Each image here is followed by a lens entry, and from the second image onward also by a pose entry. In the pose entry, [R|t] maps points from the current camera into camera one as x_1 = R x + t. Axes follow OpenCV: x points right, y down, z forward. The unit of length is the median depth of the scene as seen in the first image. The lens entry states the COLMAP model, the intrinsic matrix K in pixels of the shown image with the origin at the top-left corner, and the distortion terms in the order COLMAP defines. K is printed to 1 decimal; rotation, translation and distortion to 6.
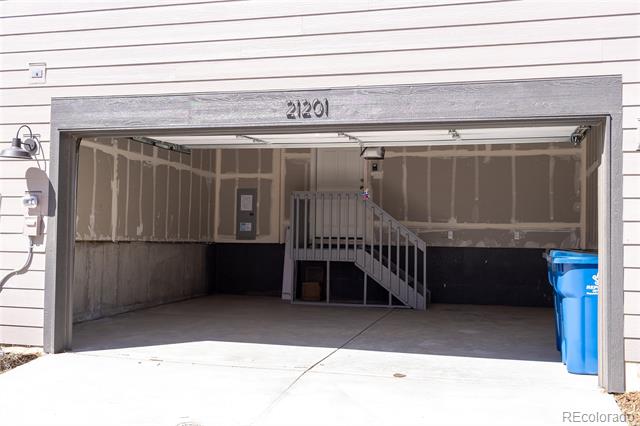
lens RADIAL K [[678.2, 0, 320.6], [0, 678.2, 213.1], [0, 0, 1]] dist [0.008126, 0.000000]
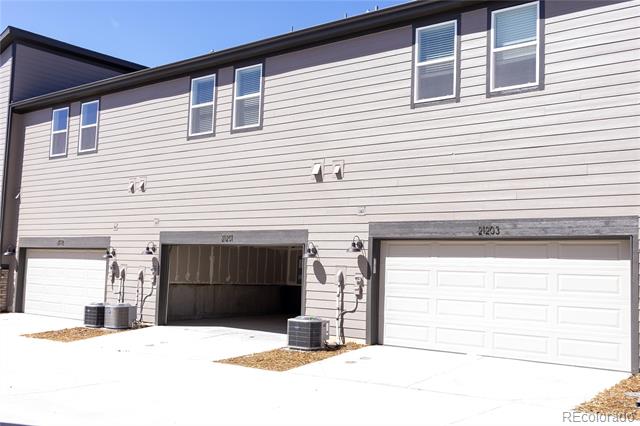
lens RADIAL K [[678.2, 0, 319.6], [0, 678.2, 213.2], [0, 0, 1]] dist [0.008126, 0.000000]
pose [[0.914027, -0.021490, -0.405083, 0.958861], [-0.001759, 0.998376, -0.056935, -0.066198], [0.405649, 0.052753, 0.912506, -0.909833]]
